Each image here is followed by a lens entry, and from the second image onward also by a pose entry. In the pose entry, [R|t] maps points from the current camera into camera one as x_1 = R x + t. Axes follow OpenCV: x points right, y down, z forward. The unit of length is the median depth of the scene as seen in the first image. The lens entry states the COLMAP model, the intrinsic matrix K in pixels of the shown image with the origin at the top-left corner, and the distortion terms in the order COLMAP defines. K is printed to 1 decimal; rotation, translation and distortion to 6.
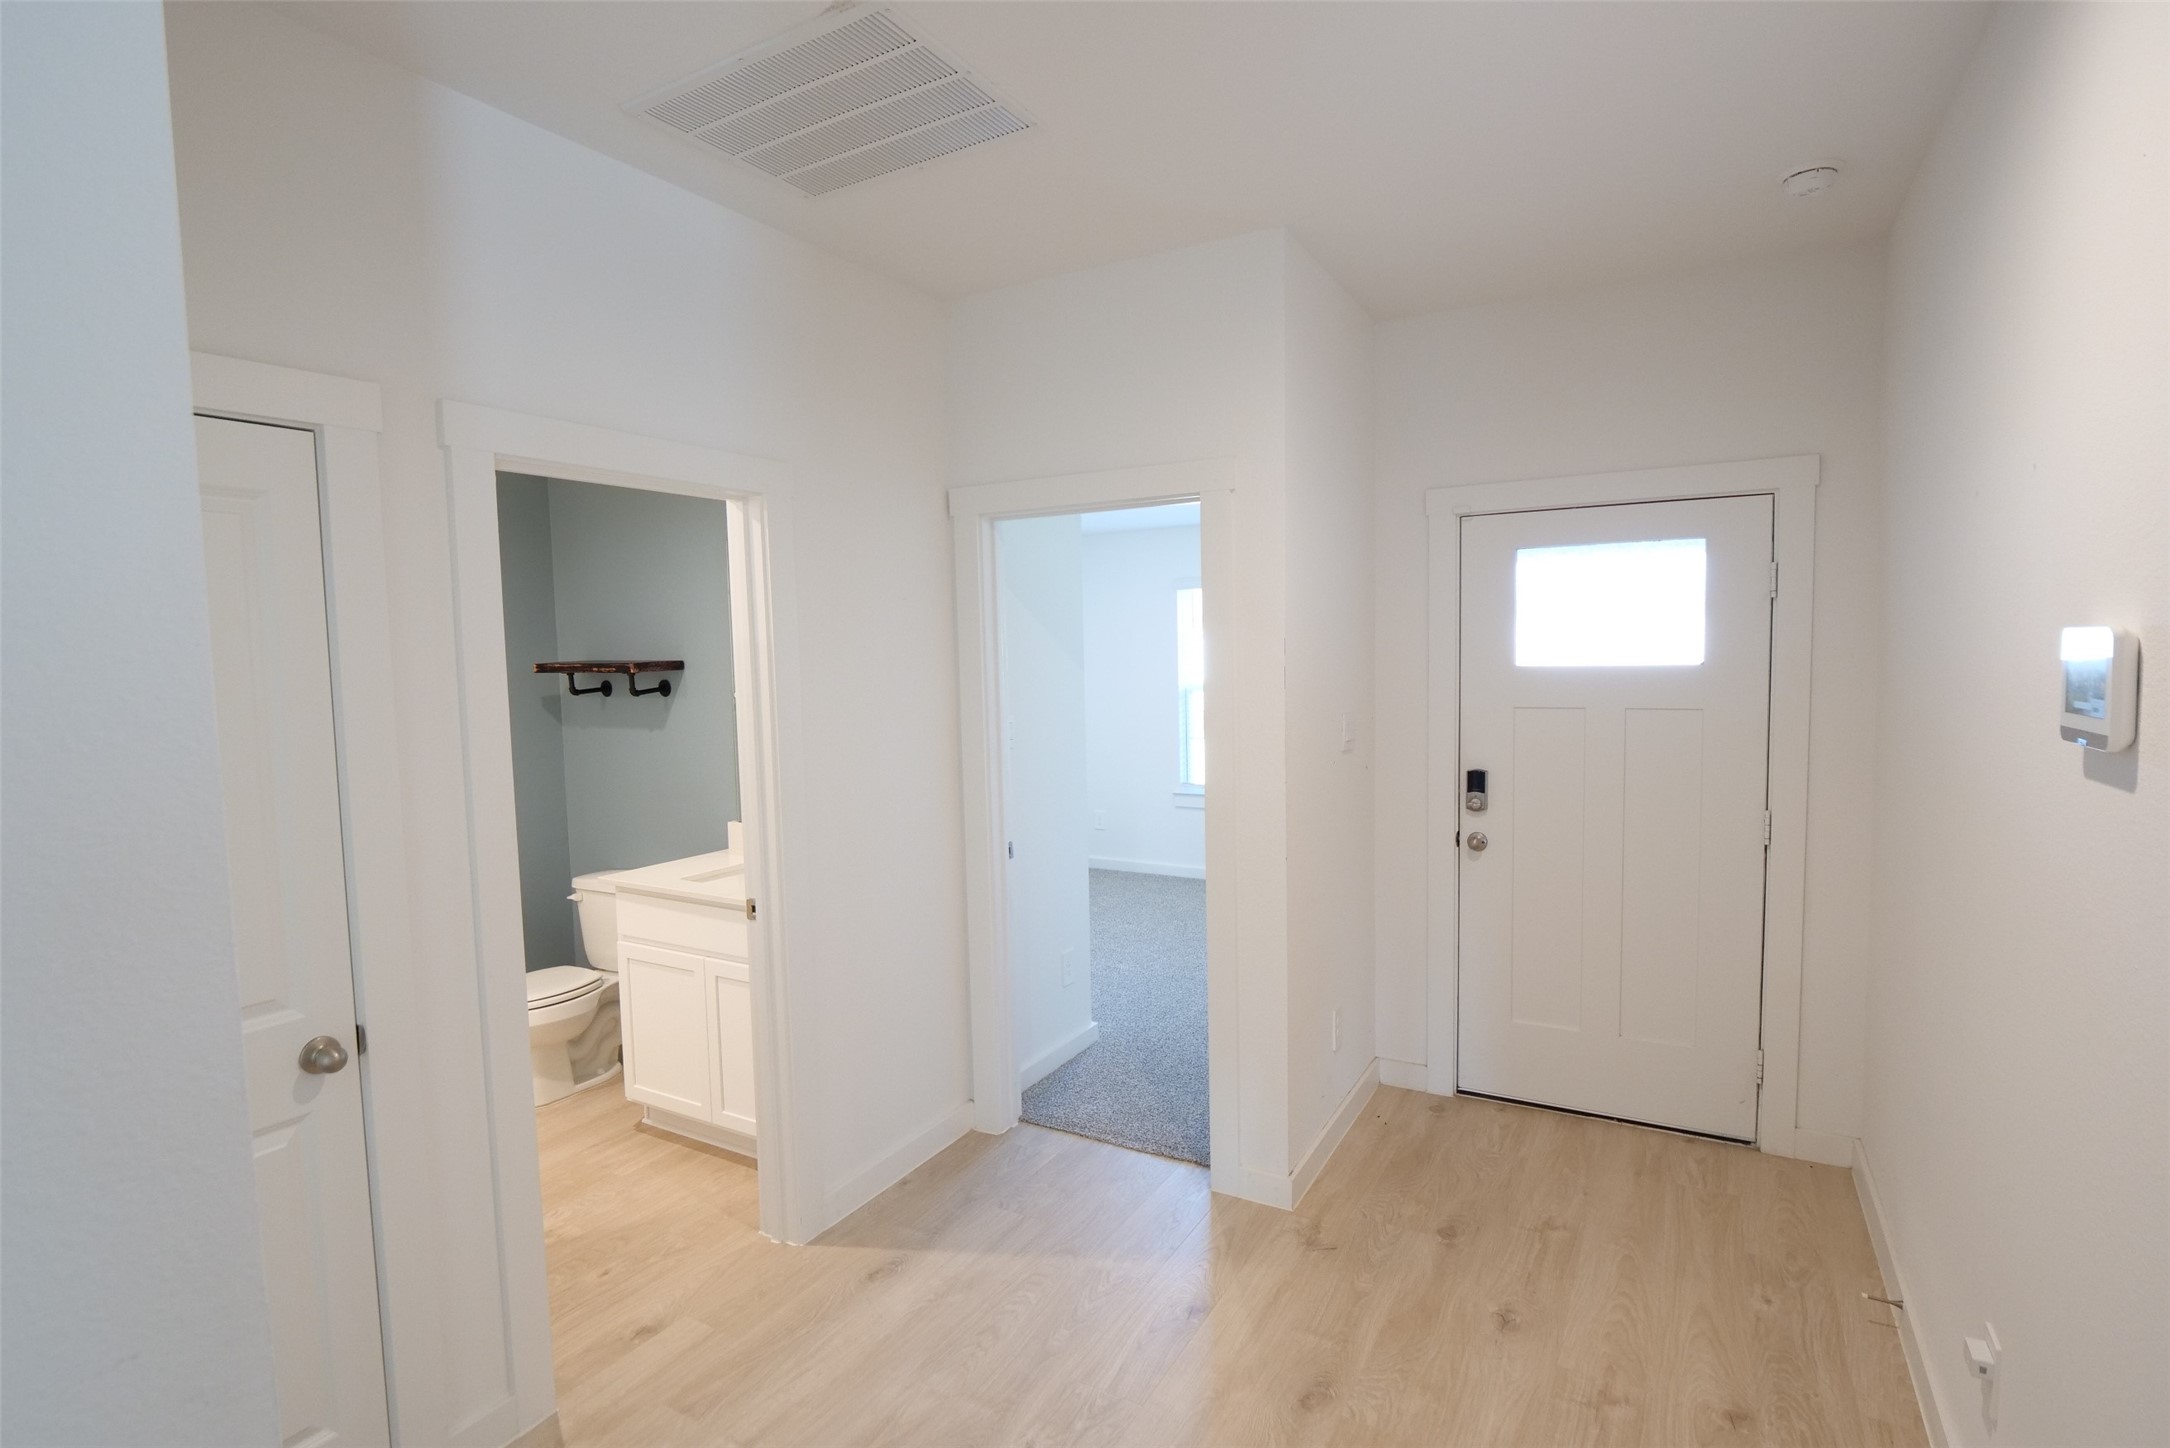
lens RADIAL K [[1056.5, 0, 1078.3], [0, 1056.5, 714.3], [0, 0, 1]] dist [-0.008854, -0.000169]
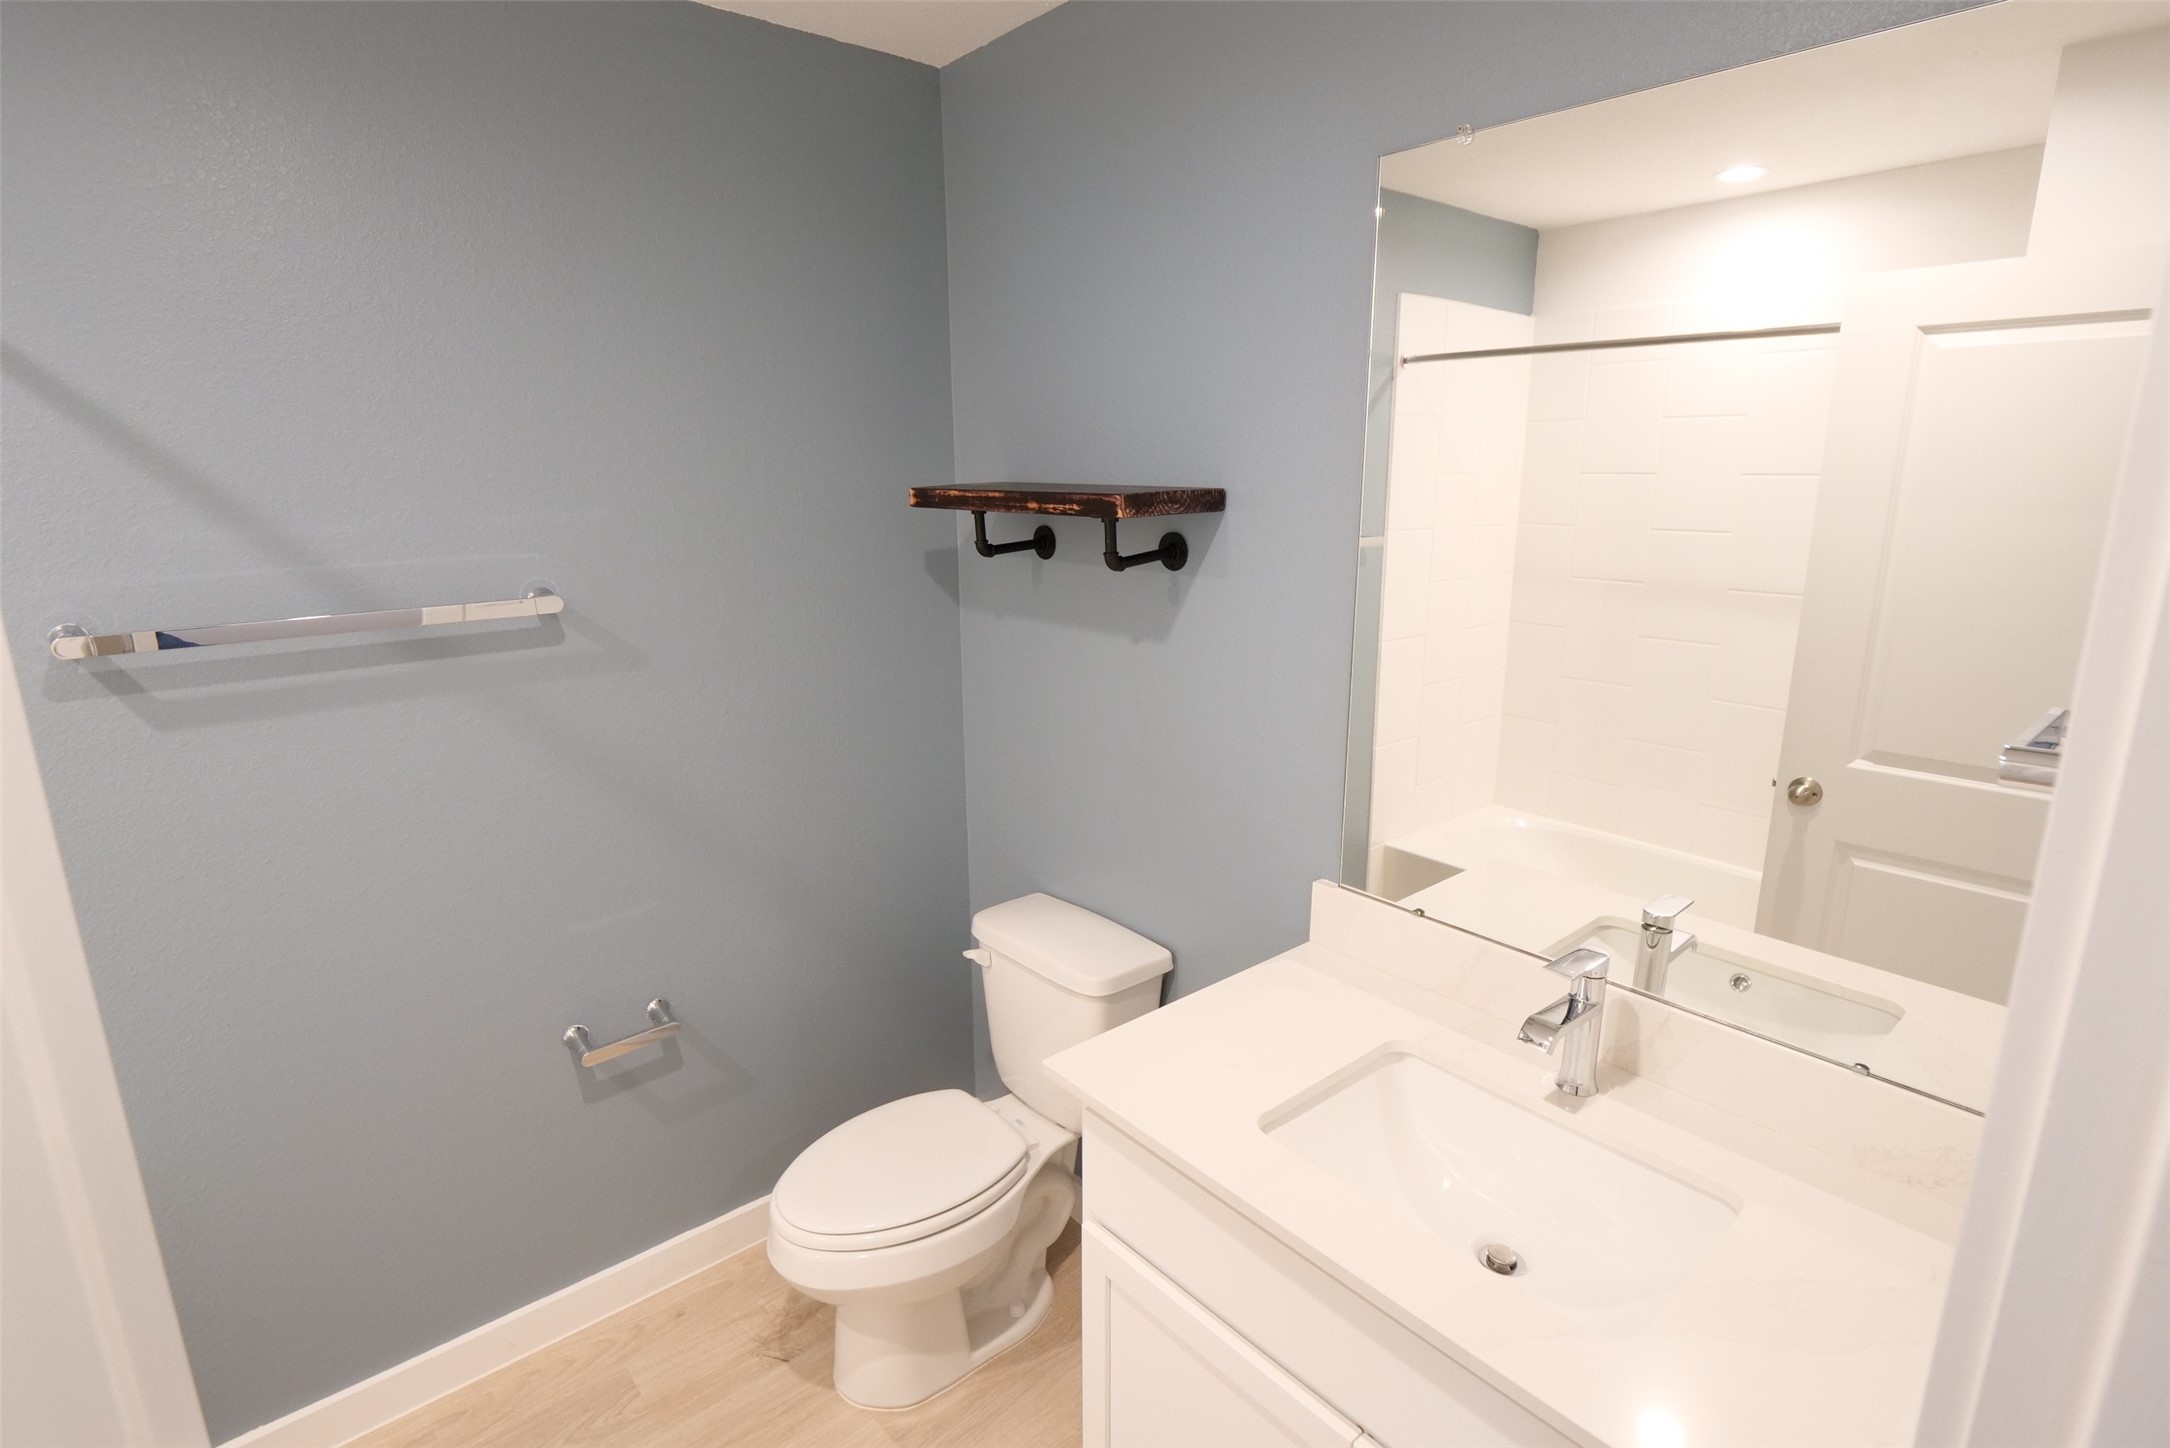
lens RADIAL K [[1056.5, 0, 1078.3], [0, 1056.5, 714.3], [0, 0, 1]] dist [-0.008854, -0.000169]
pose [[0.942849, 0.091958, -0.320280, -0.280431], [-0.037722, 0.984444, 0.171604, -0.031813], [0.331078, -0.149715, 0.931651, 0.561844]]
